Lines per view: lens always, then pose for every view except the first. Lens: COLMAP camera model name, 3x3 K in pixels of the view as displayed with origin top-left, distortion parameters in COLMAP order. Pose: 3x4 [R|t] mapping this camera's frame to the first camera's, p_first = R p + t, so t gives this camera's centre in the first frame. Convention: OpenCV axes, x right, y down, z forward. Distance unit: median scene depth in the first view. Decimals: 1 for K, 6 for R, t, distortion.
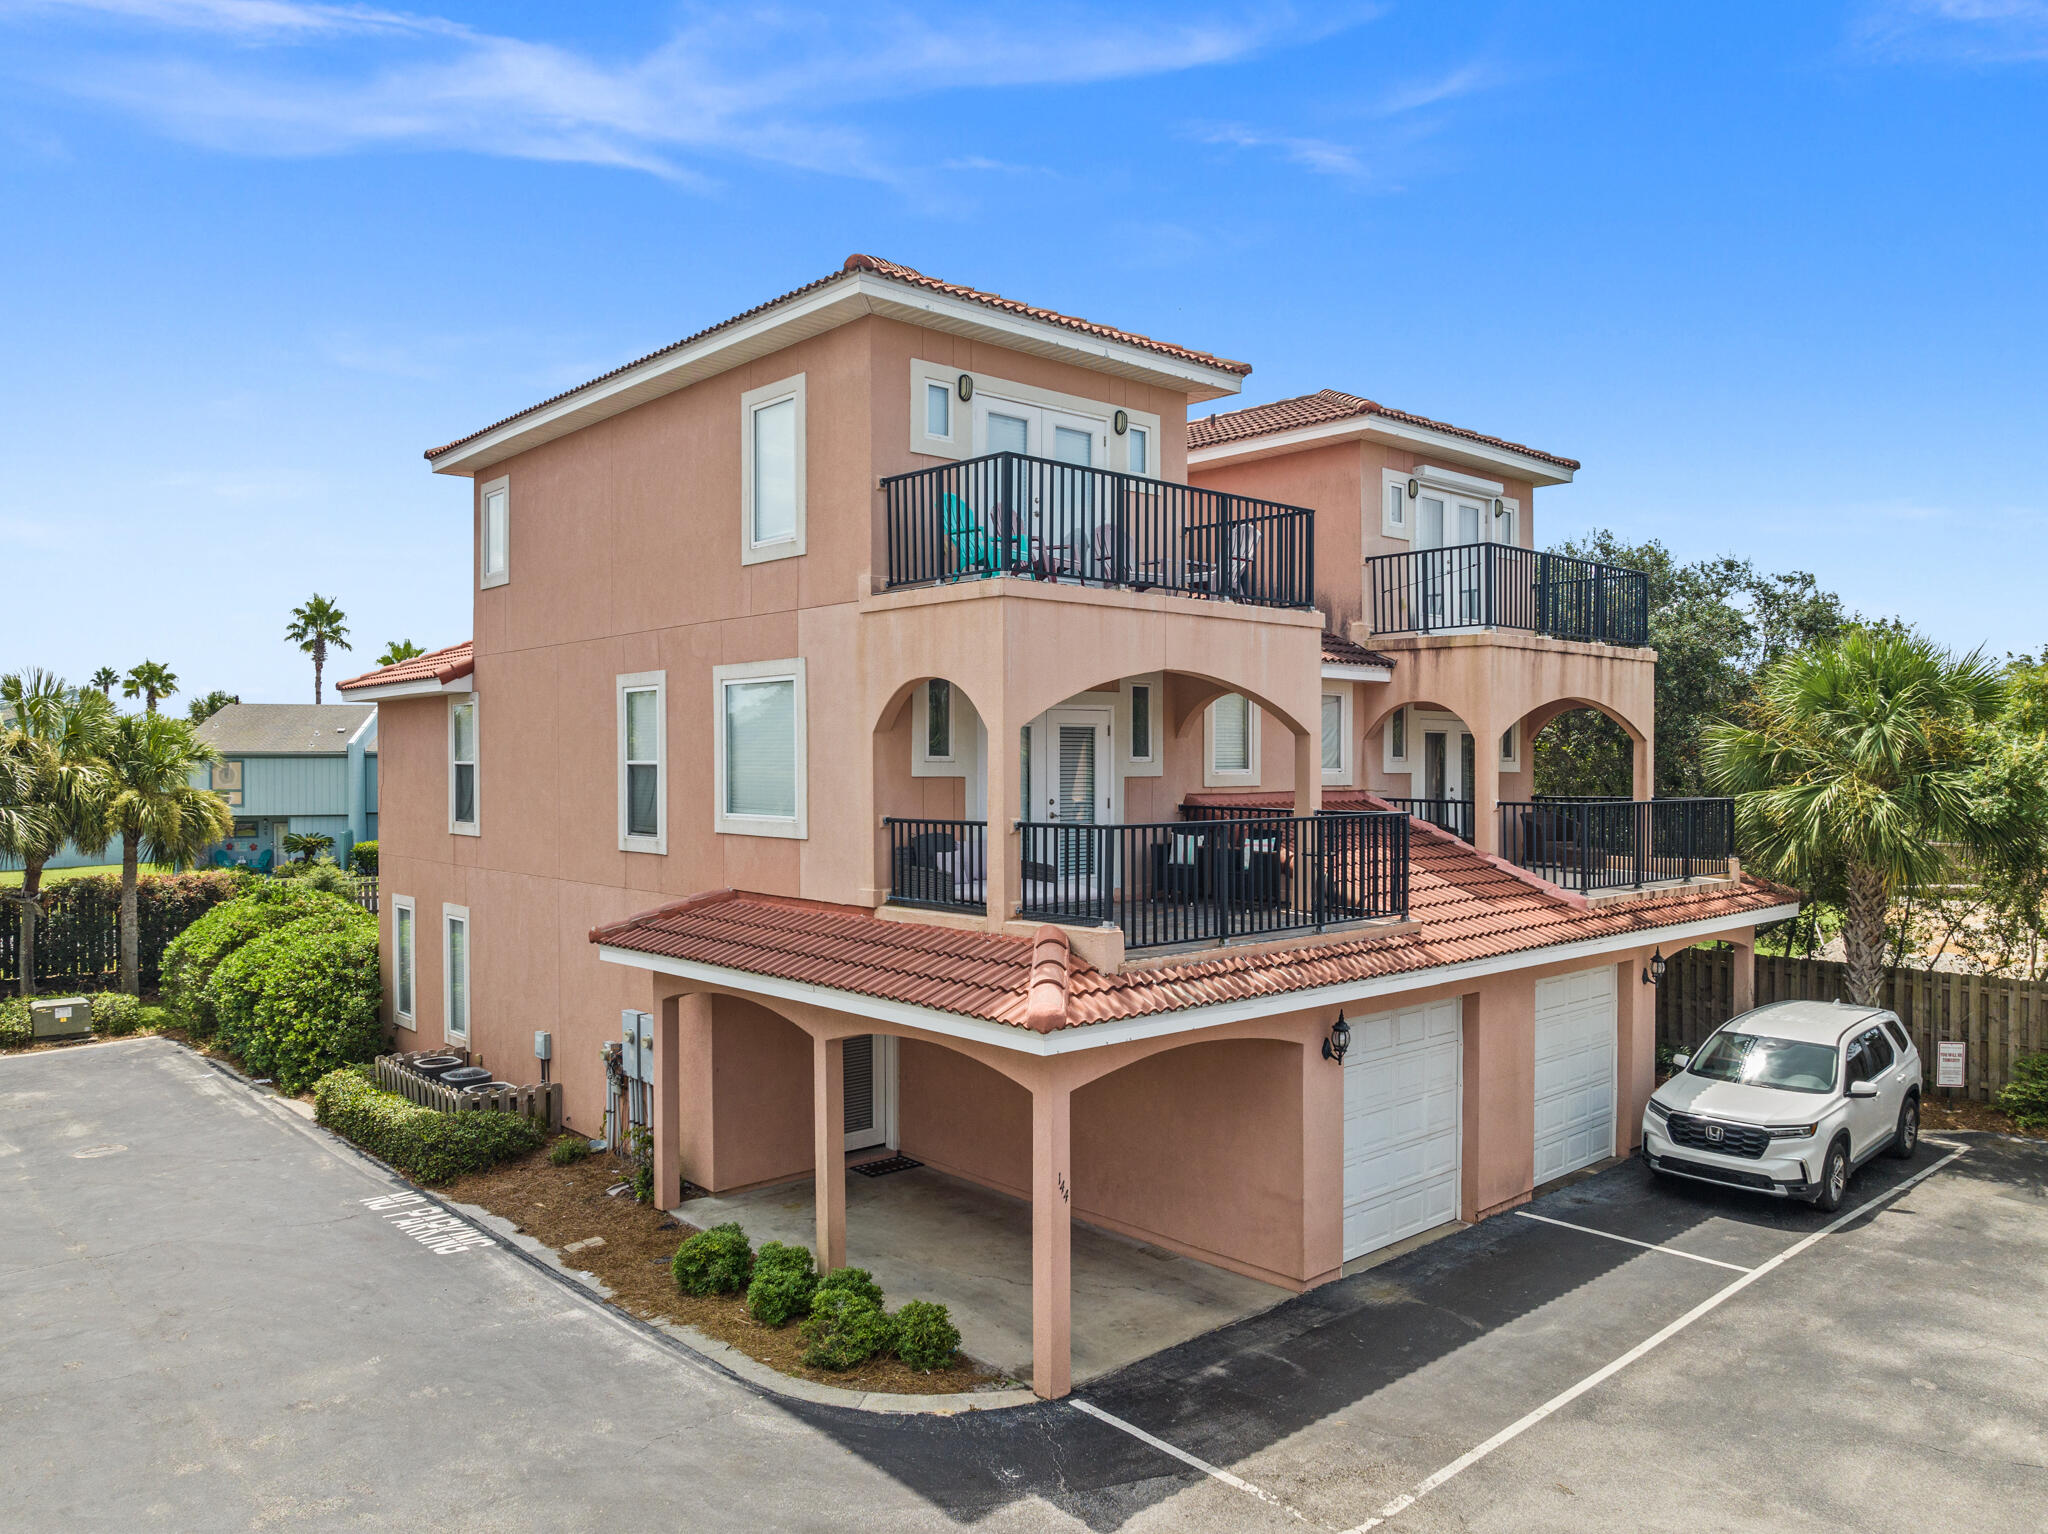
lens RADIAL K [[1445.3, 0, 1028.3], [0, 1445.3, 767.9], [0, 0, 1]] dist [-0.049205, 0.021687]
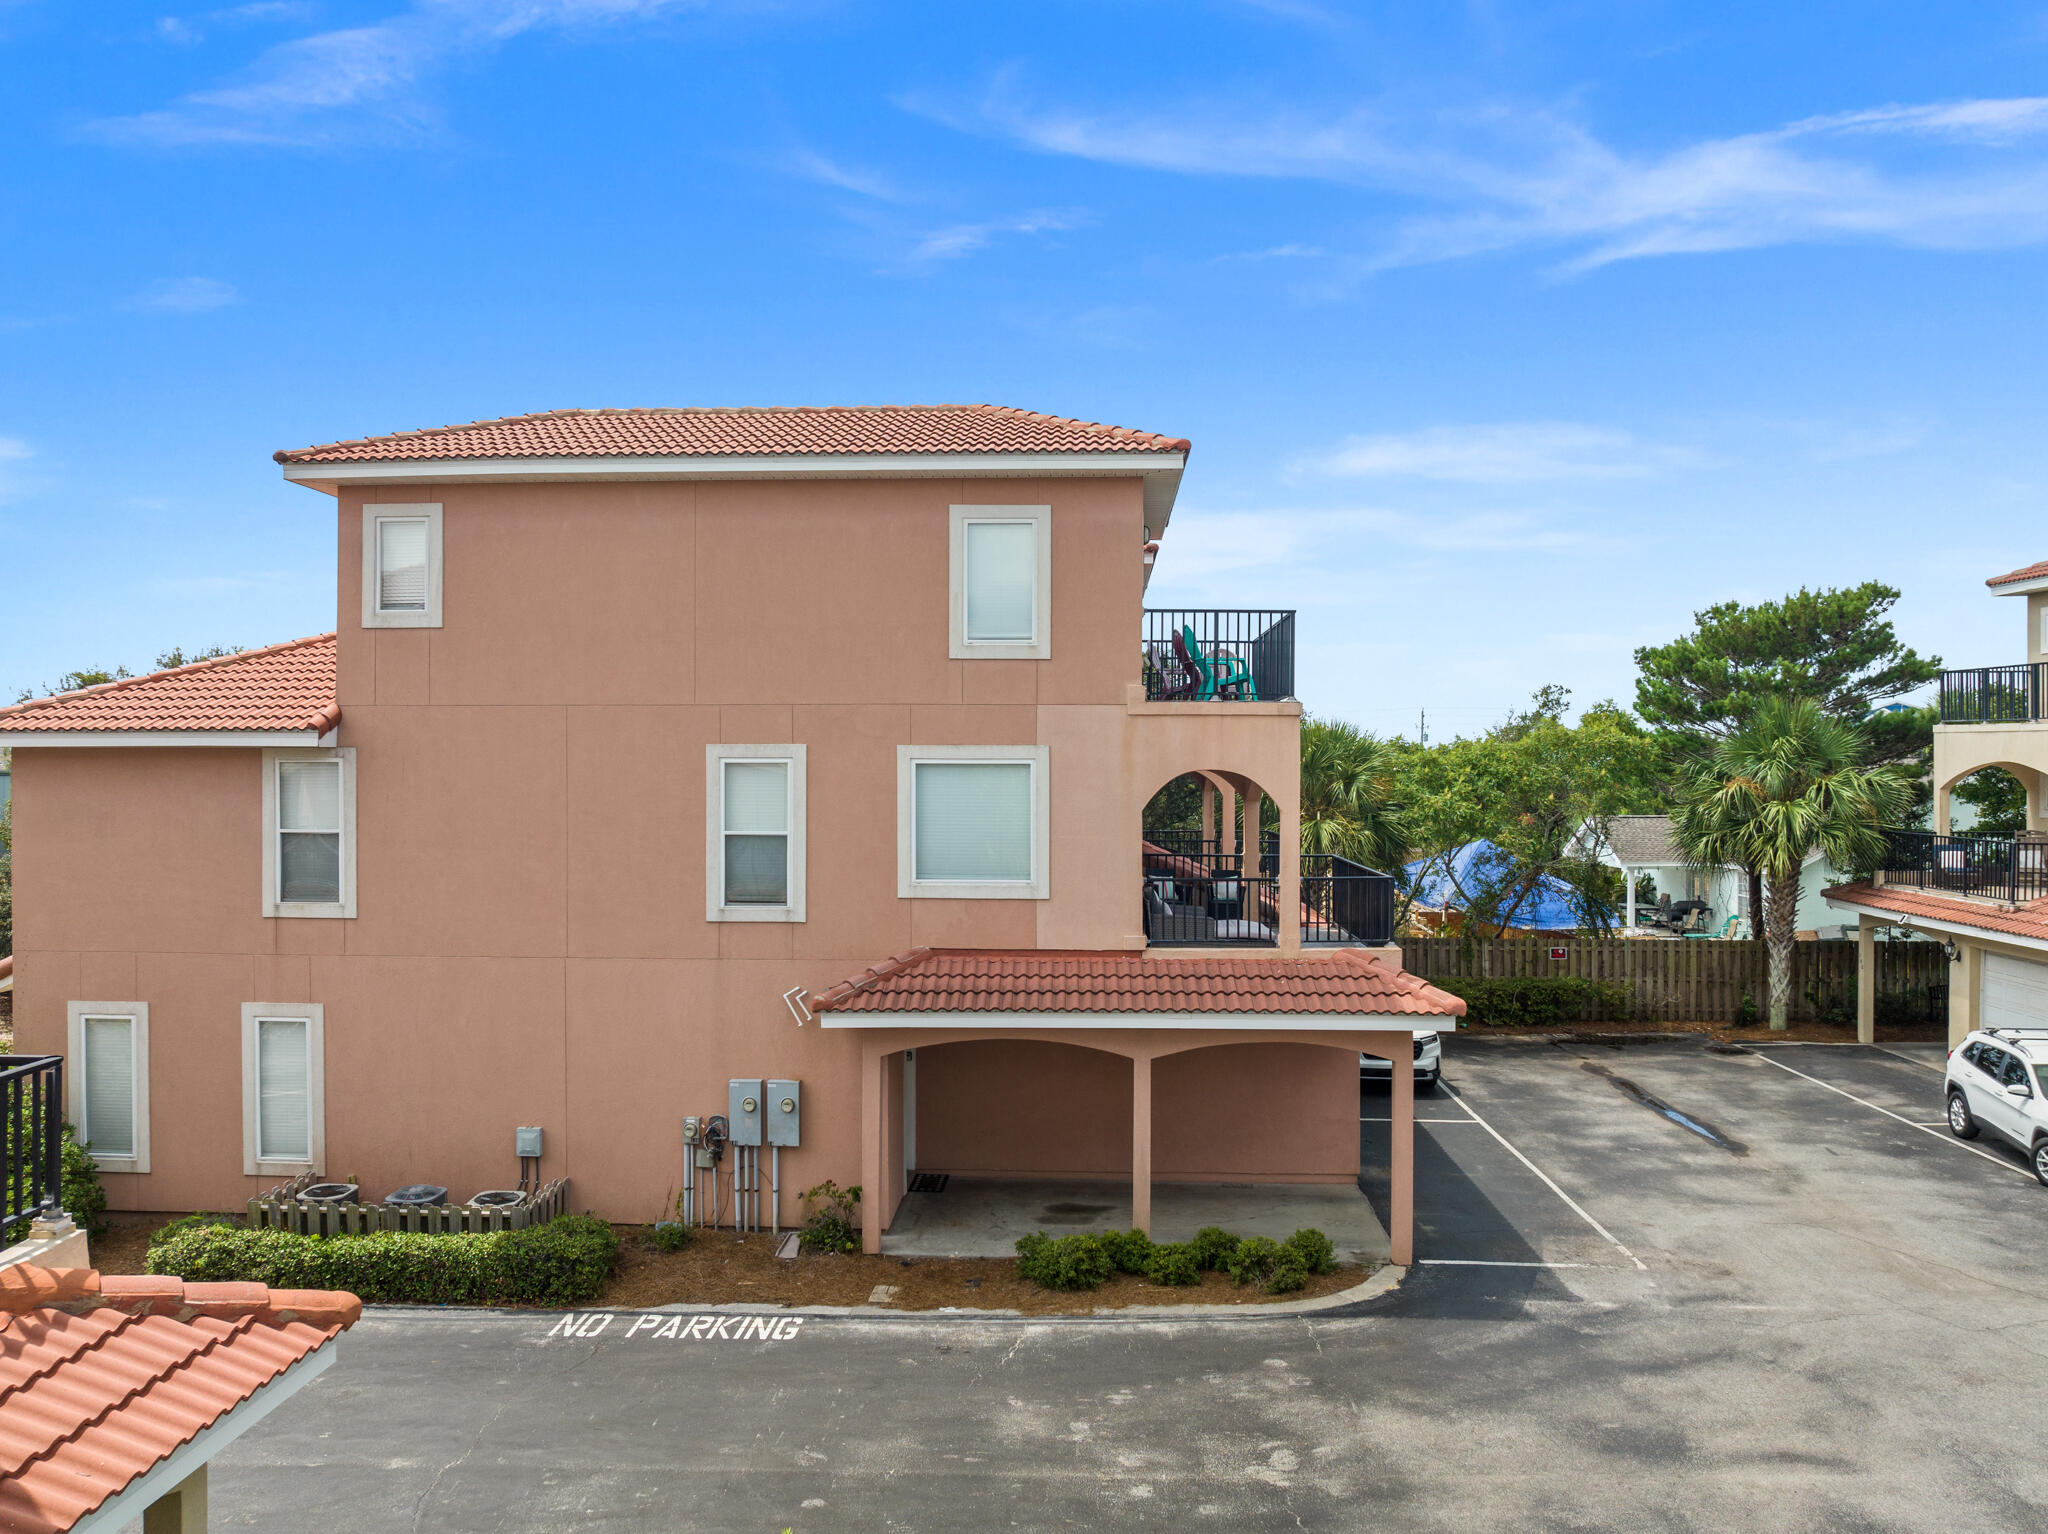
lens RADIAL K [[1445.3, 0, 1030.8], [0, 1445.3, 758.0], [0, 0, 1]] dist [-0.049205, 0.021687]
pose [[0.703055, 0.006340, 0.711107, -0.996017], [0.000657, 0.999954, -0.009564, -0.054504], [-0.711135, 0.007191, 0.703019, 0.172189]]
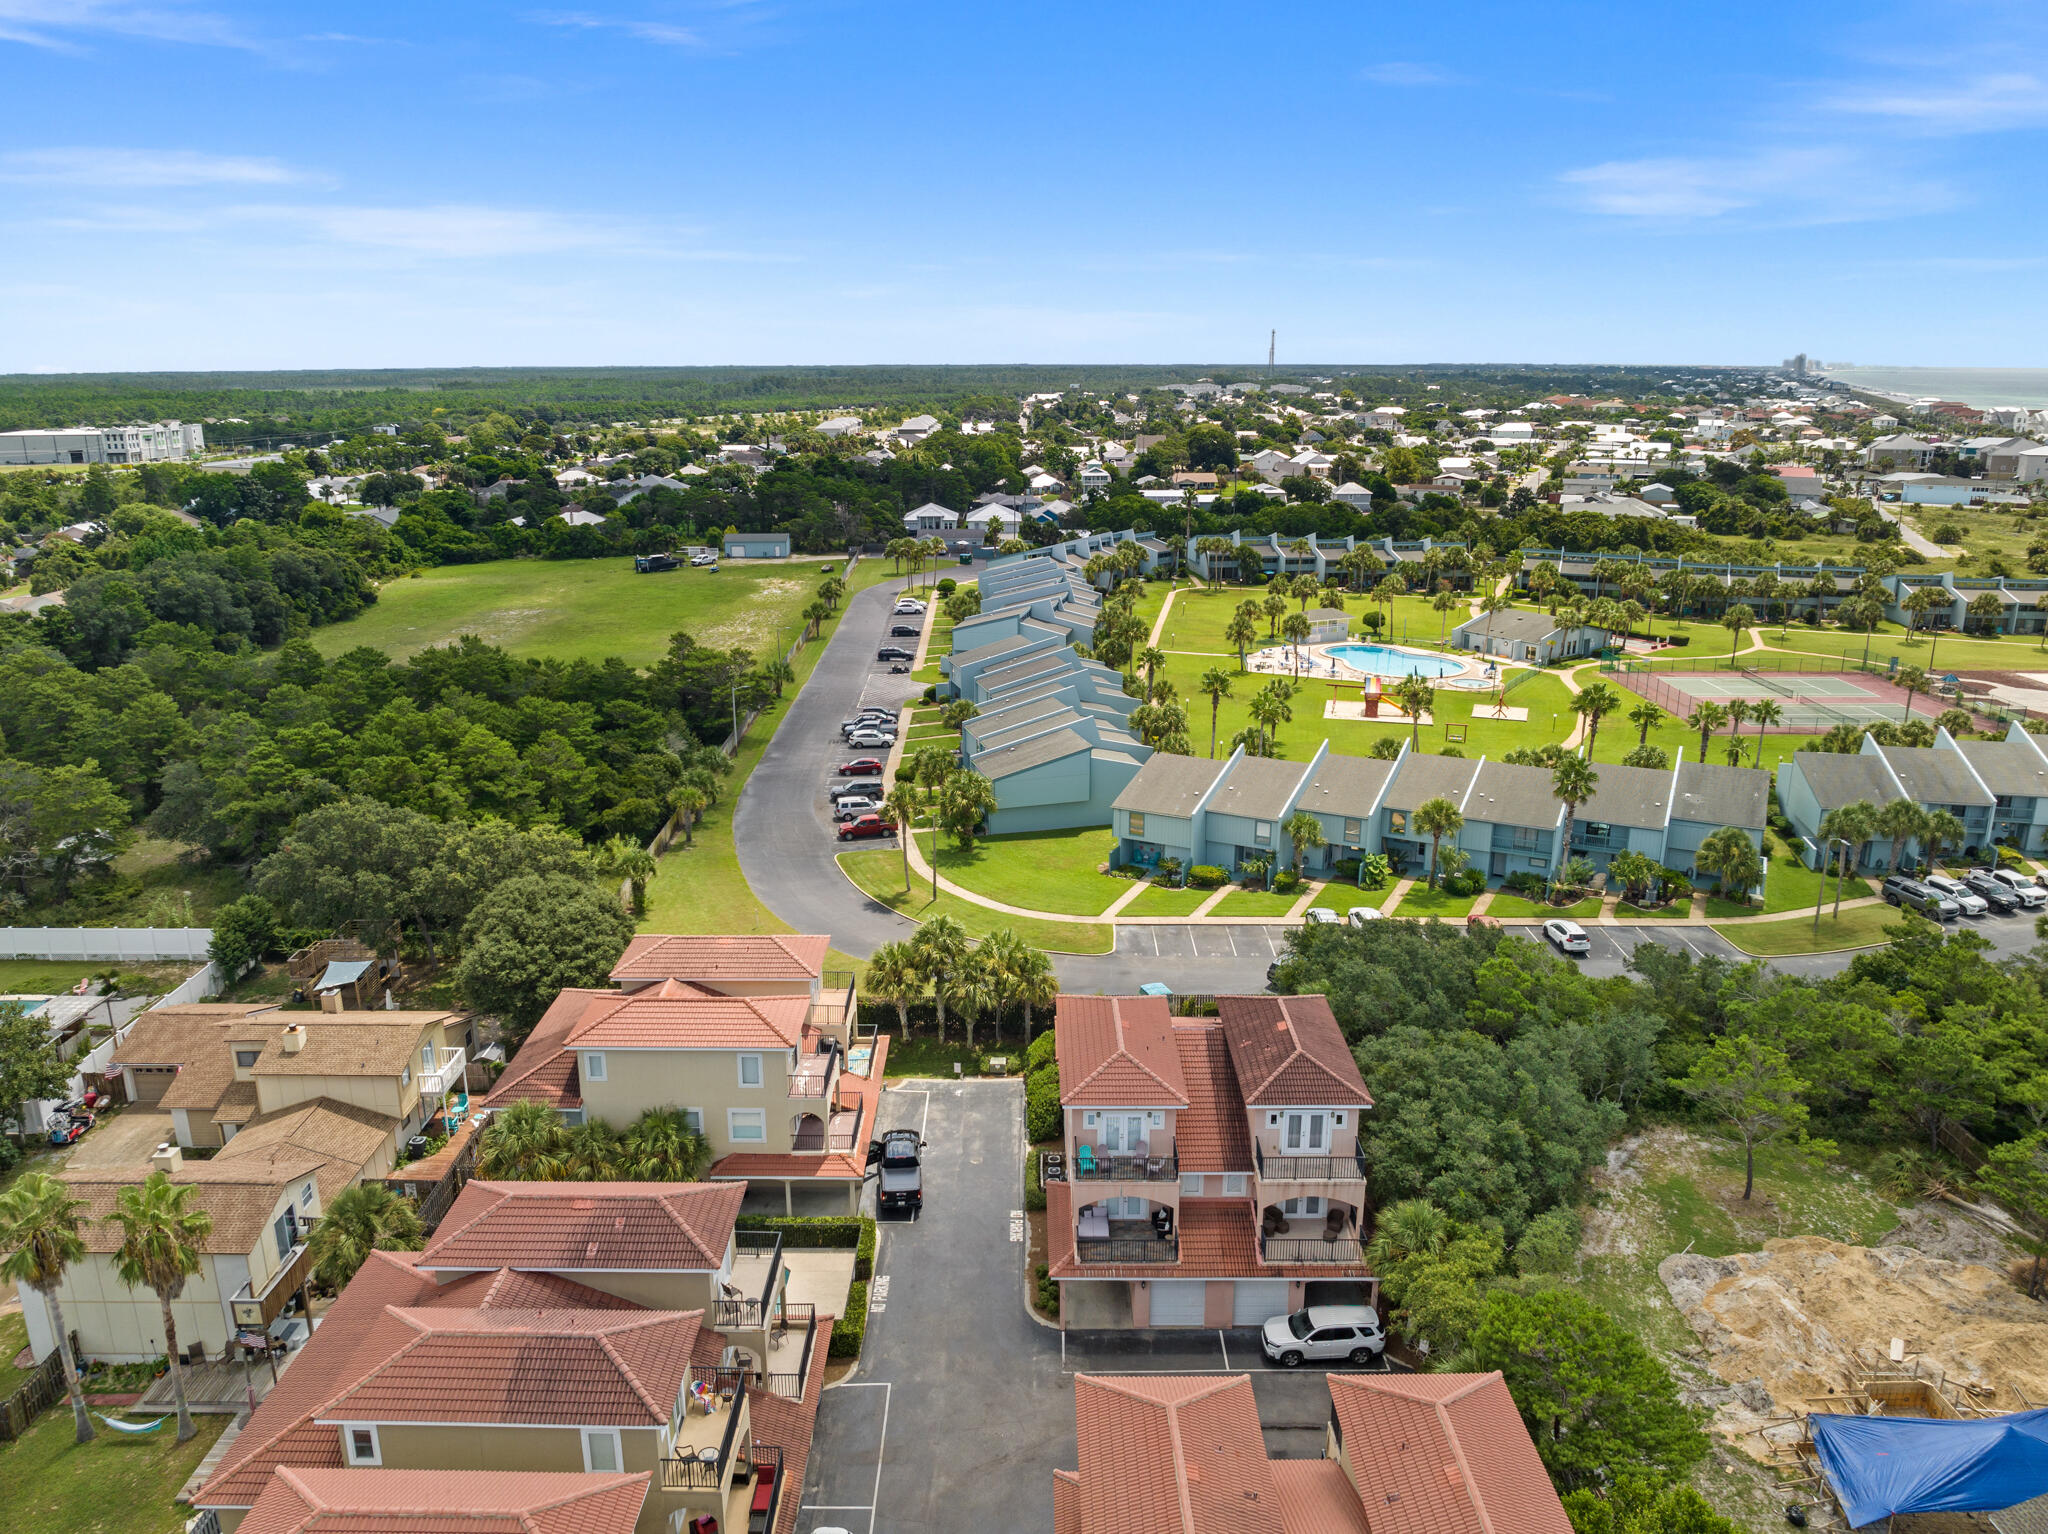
lens RADIAL K [[1445.3, 0, 1025.2], [0, 1445.3, 770.3], [0, 0, 1]] dist [-0.049205, 0.021687]
pose [[0.739546, 0.183043, -0.647739, 2.345815], [0.002089, 0.961686, 0.274145, -2.383139], [0.673102, -0.204096, 0.710829, -1.959091]]
